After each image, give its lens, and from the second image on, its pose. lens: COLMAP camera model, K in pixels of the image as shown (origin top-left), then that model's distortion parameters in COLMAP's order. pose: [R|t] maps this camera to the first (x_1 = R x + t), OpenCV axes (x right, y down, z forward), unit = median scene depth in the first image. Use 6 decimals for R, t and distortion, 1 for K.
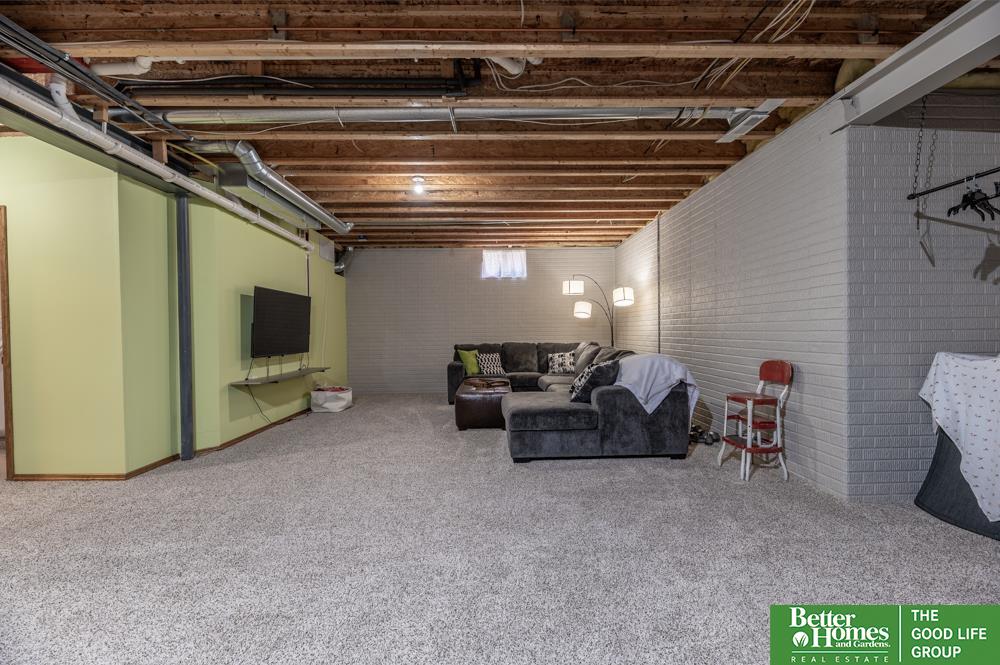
lens RADIAL K [[402.2, 0, 500.0], [0, 402.2, 332.5], [0, 0, 1]] dist [0.003061, 0.000256]
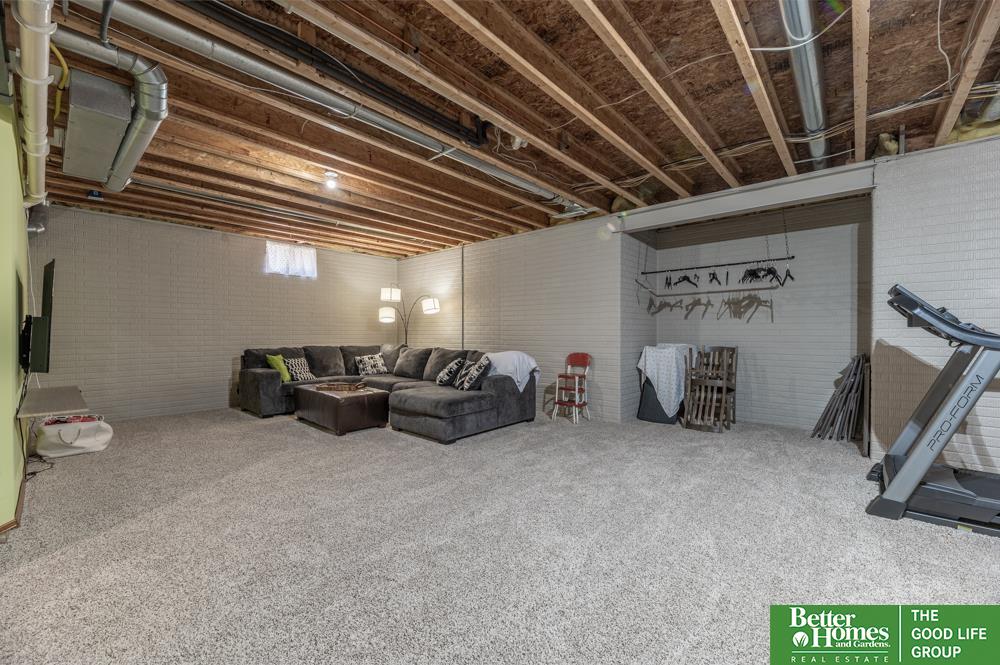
lens RADIAL K [[402.2, 0, 500.0], [0, 402.2, 332.5], [0, 0, 1]] dist [0.003061, 0.000256]
pose [[0.682248, 0.012396, 0.731015, -0.642358], [-0.005335, 0.999914, -0.011977, 0.004157], [-0.731101, 0.004272, 0.682256, 0.061166]]
